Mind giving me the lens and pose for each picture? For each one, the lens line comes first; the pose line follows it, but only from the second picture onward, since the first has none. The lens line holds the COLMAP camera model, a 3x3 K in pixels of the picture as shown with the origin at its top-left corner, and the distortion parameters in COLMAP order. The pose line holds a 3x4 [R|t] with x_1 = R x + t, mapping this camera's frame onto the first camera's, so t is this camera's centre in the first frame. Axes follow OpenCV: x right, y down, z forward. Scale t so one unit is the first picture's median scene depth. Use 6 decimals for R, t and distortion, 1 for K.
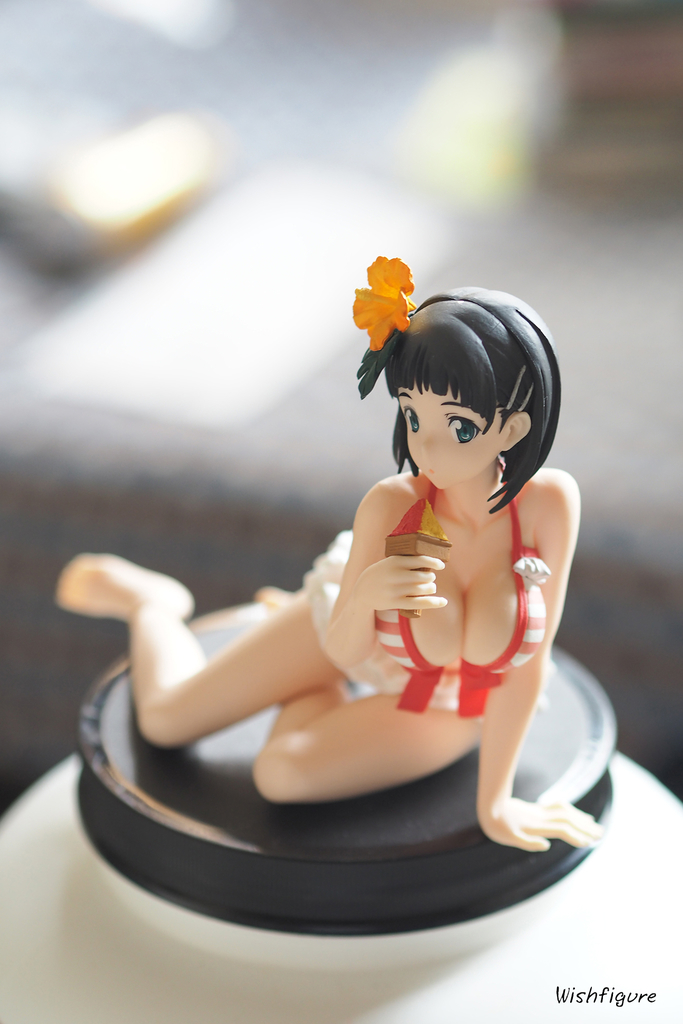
lens RADIAL K [[2960.9, 0, 341.5], [0, 2960.9, 512.0], [0, 0, 1]] dist [0.269534, -0.013227]
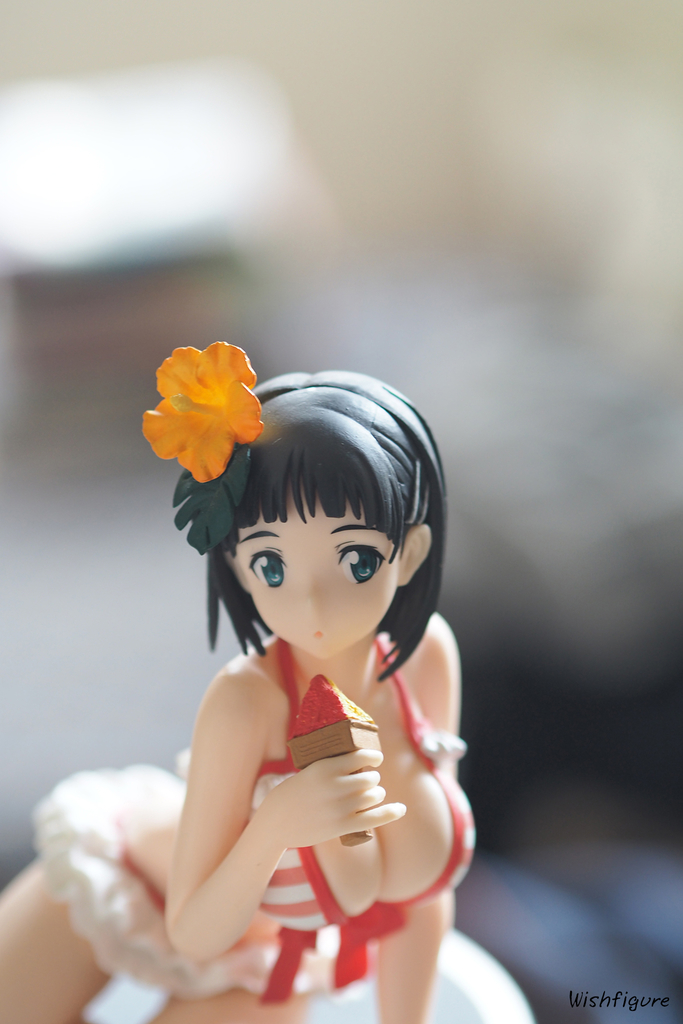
lens RADIAL K [[2960.9, 0, 341.5], [0, 2960.9, 512.0], [0, 0, 1]] dist [0.269534, -0.013227]
pose [[0.854507, -0.182922, 0.486166, -0.299865], [0.240618, 0.968863, -0.058382, 0.000279], [-0.460349, 0.166868, 0.871914, 0.385739]]
